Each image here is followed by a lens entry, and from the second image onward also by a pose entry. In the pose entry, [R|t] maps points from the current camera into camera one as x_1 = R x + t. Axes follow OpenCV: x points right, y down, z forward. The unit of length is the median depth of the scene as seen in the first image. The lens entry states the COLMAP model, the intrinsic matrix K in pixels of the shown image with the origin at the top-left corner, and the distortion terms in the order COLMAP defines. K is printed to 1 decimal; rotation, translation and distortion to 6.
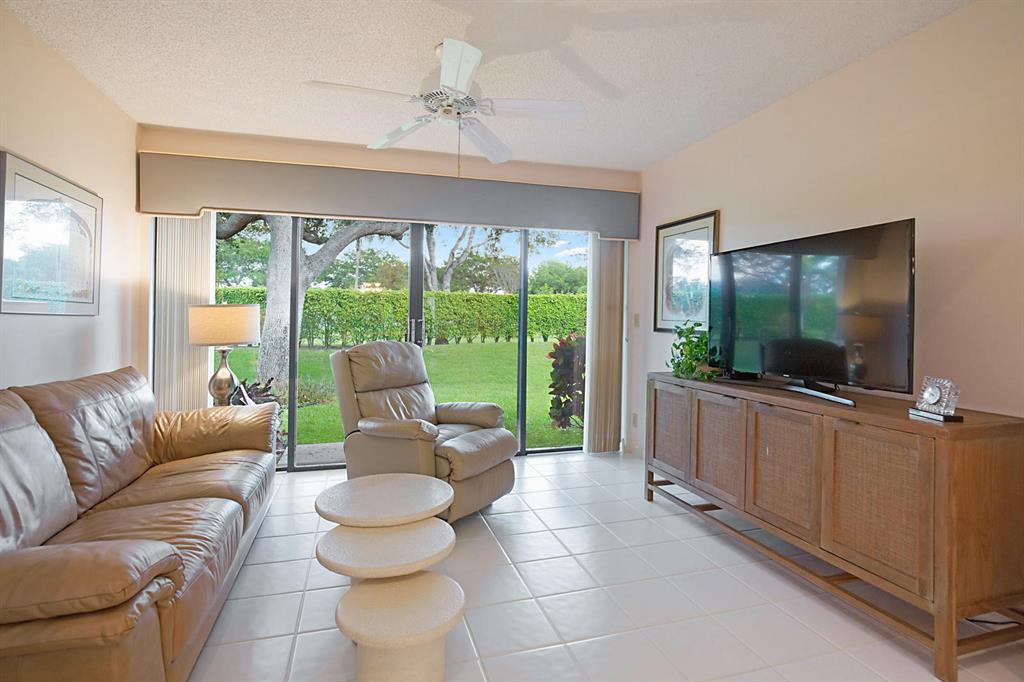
lens RADIAL K [[509.5, 0, 510.4], [0, 509.5, 306.7], [0, 0, 1]] dist [-0.019123, -0.001064]
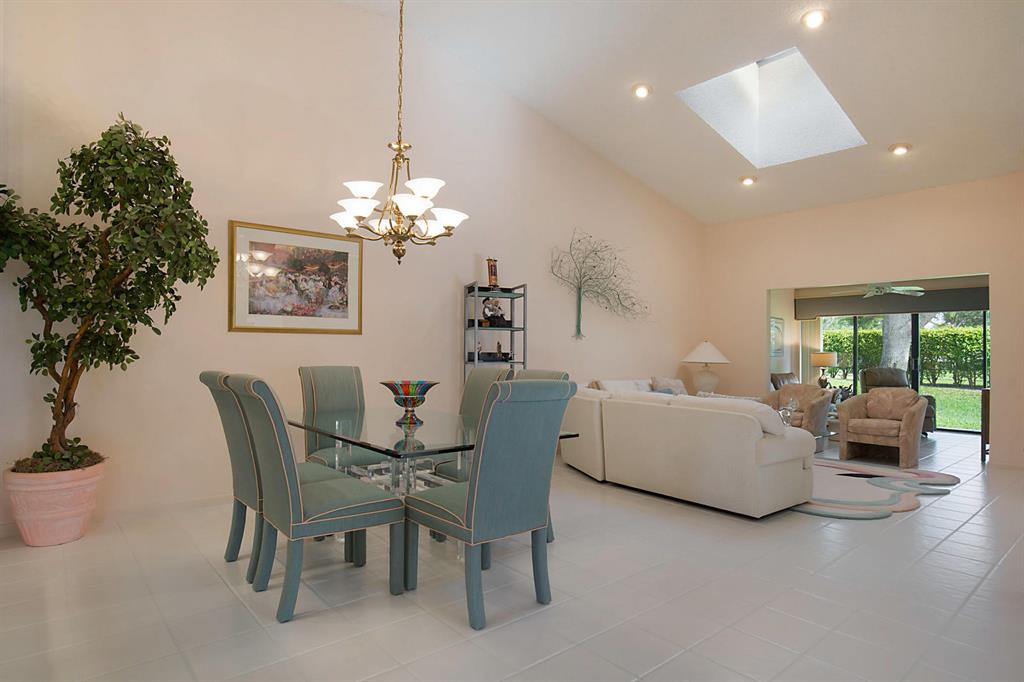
lens RADIAL K [[580.8, 0, 523.9], [0, 580.8, 352.5], [0, 0, 1]] dist [0.001647, 0.001155]
pose [[0.437191, -0.002014, -0.899366, 1.335425], [0.015442, 0.999867, 0.005267, -0.038565], [0.899236, -0.016190, 0.437164, -1.573194]]
